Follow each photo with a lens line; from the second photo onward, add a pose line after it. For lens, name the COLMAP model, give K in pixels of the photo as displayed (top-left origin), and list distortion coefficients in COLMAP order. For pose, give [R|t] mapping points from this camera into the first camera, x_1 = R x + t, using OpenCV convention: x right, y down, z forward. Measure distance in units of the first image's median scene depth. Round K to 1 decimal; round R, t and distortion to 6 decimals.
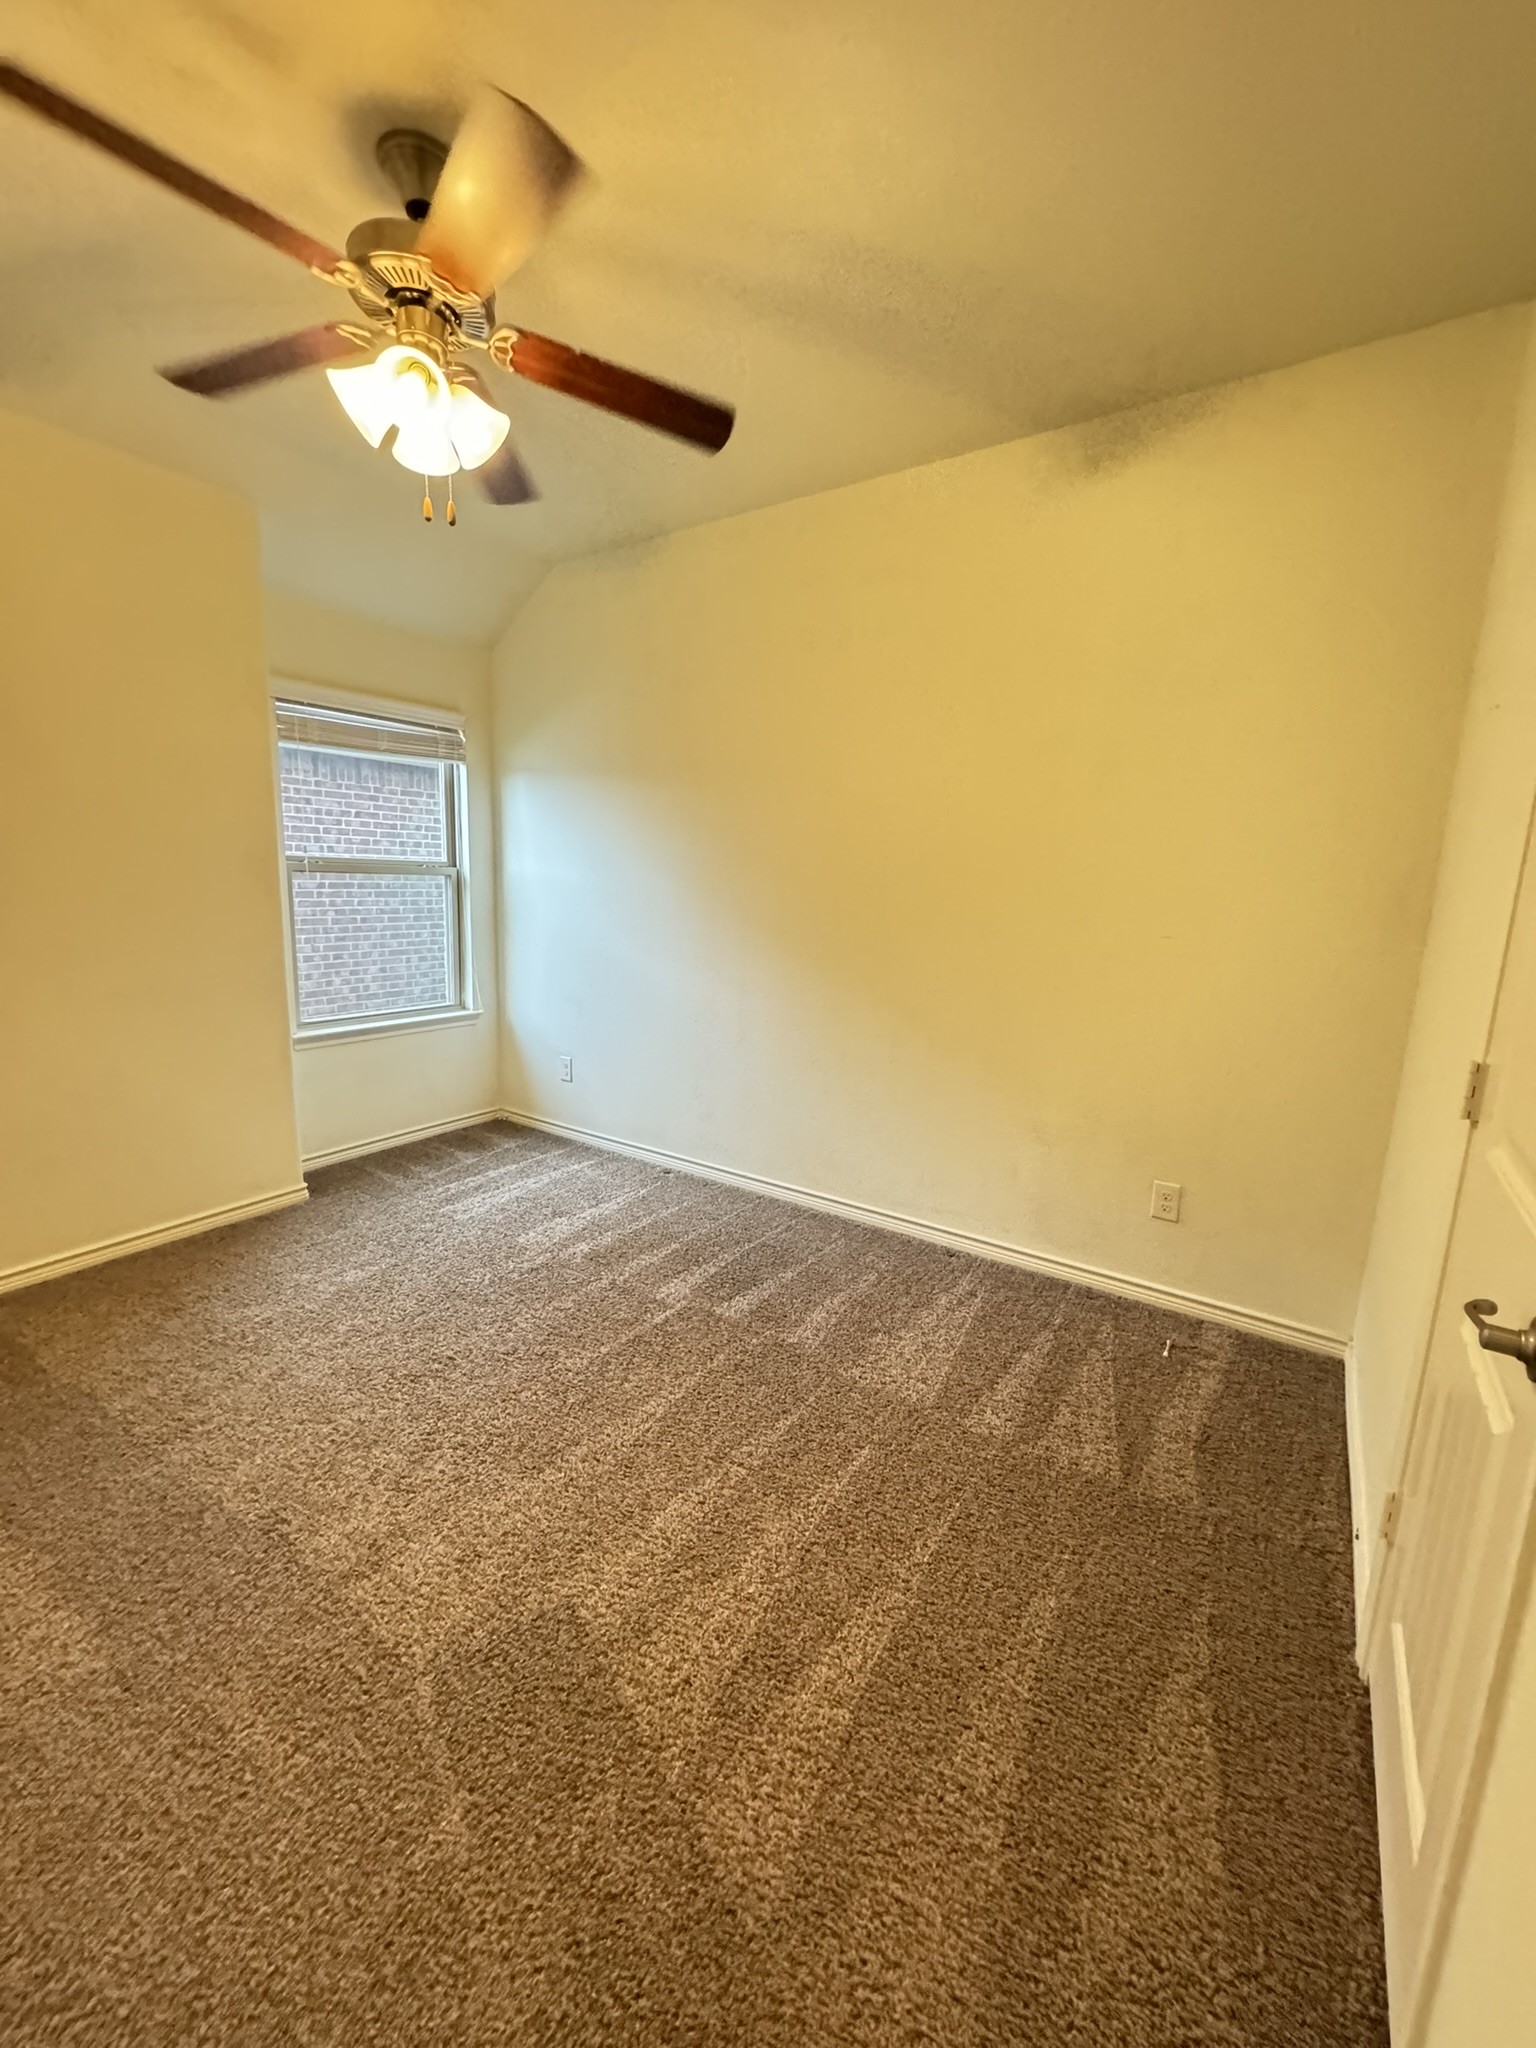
lens RADIAL K [[813.2, 0, 765.4], [0, 813.2, 1024.1], [0, 0, 1]] dist [-0.001947, 0.000466]
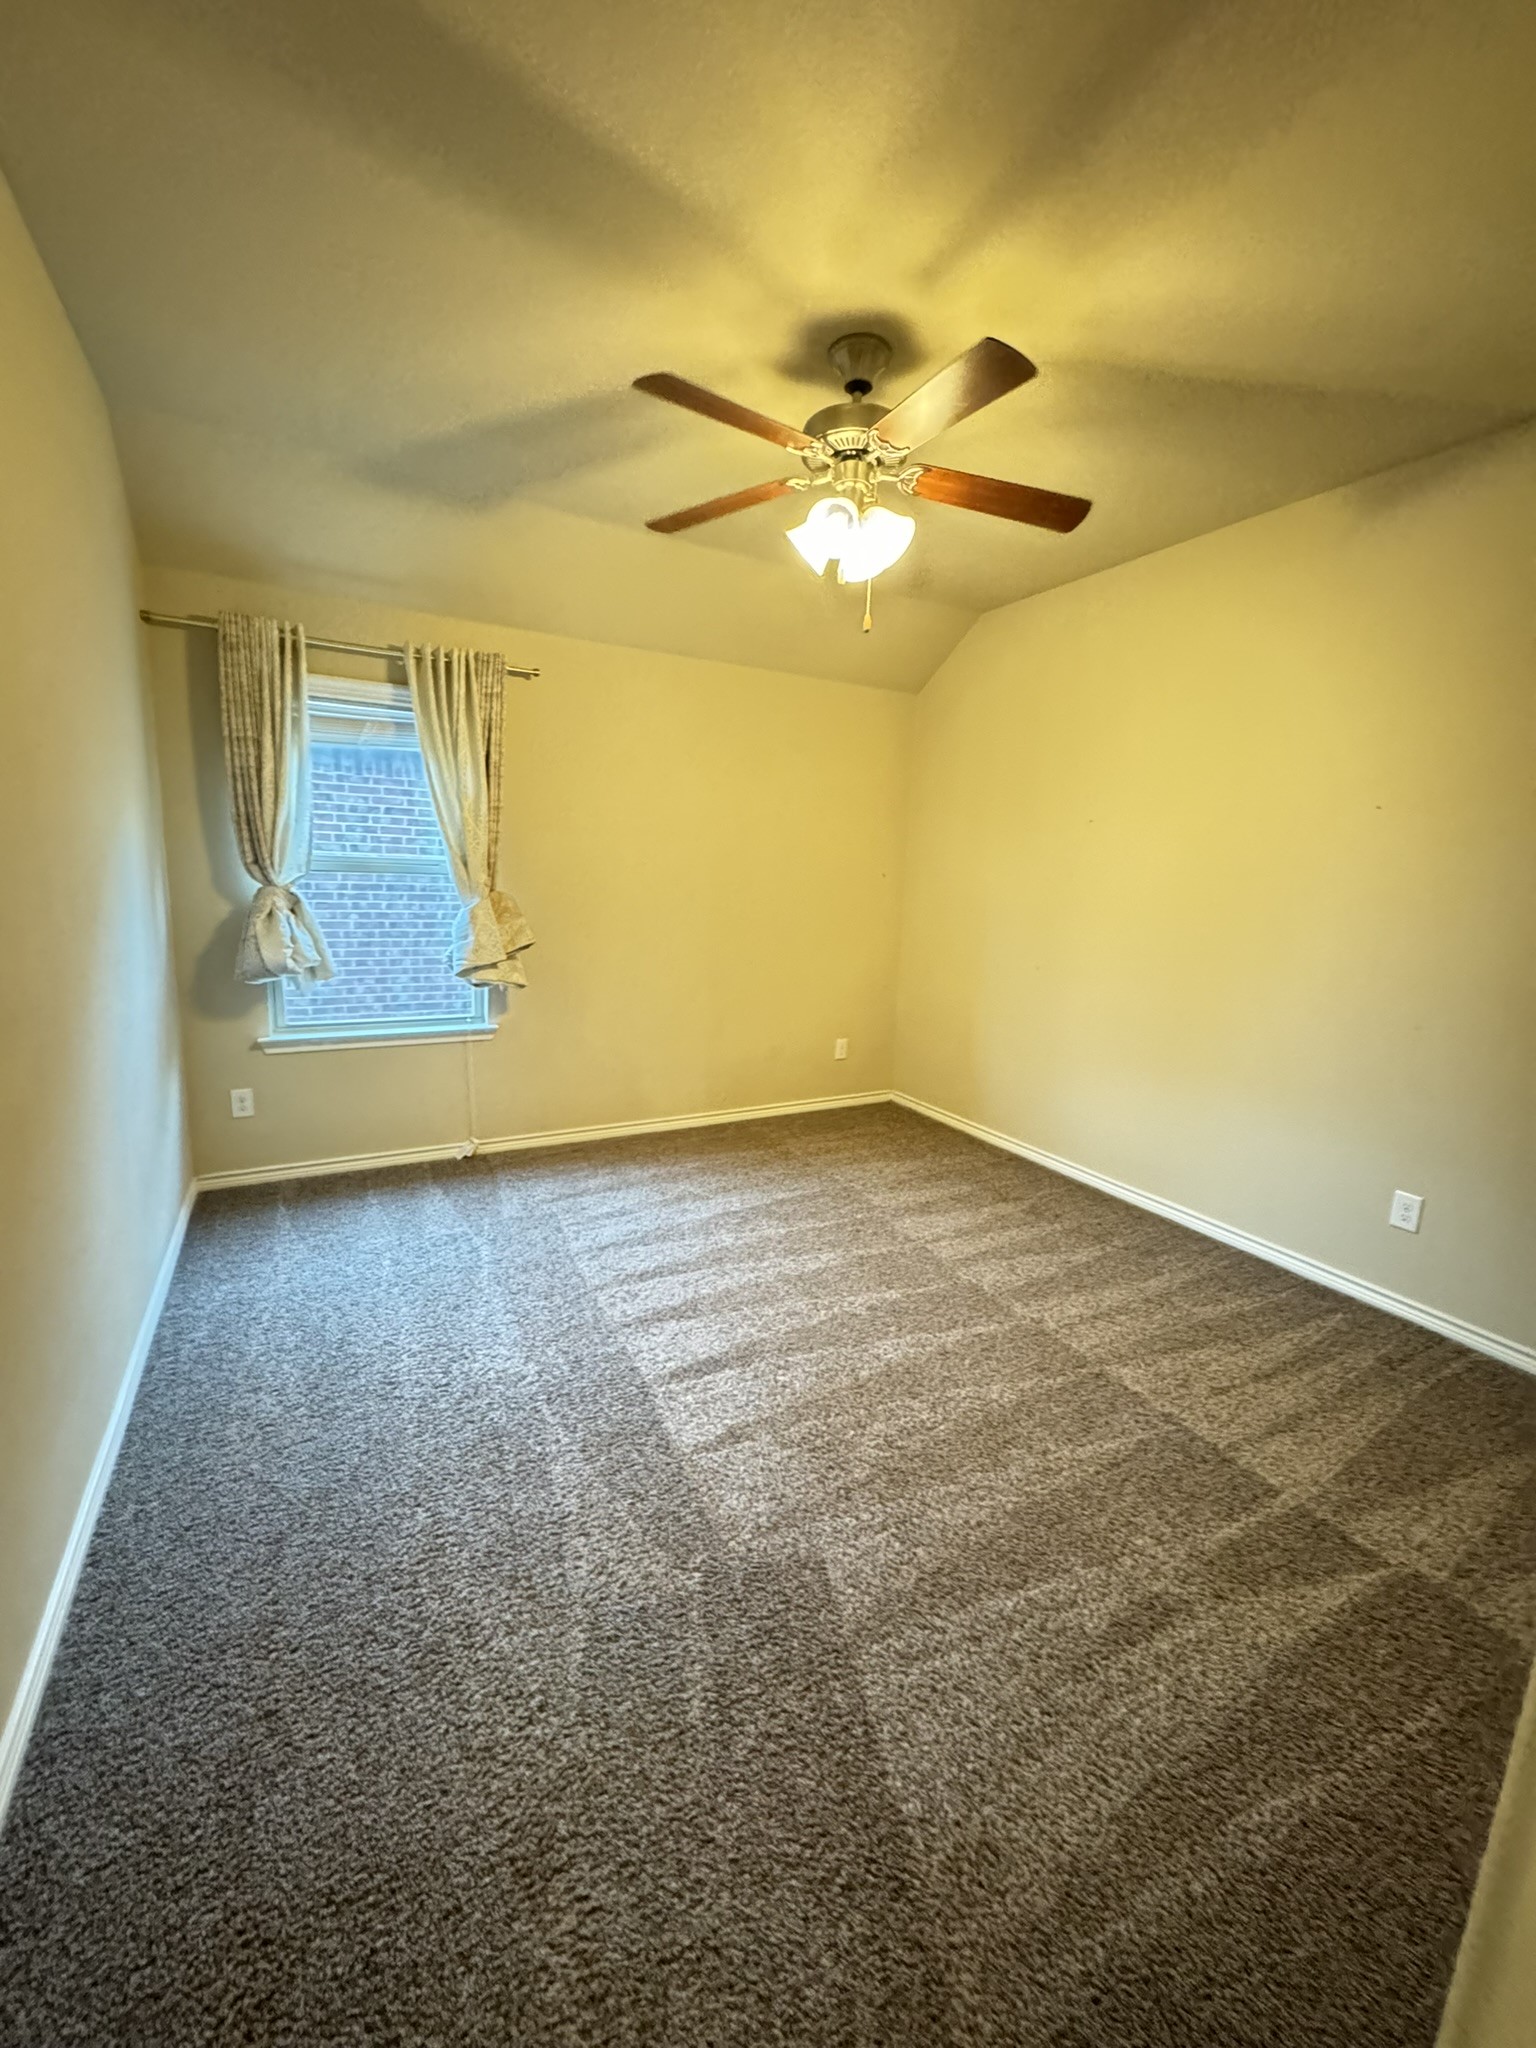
lens RADIAL K [[813.2, 0, 768.1], [0, 813.2, 1026.3], [0, 0, 1]] dist [-0.001947, 0.000466]
pose [[0.890534, 0.084863, -0.446932, 0.316179], [-0.089929, 0.995899, 0.009914, -0.061597], [0.445940, 0.031363, 0.894513, 0.372627]]
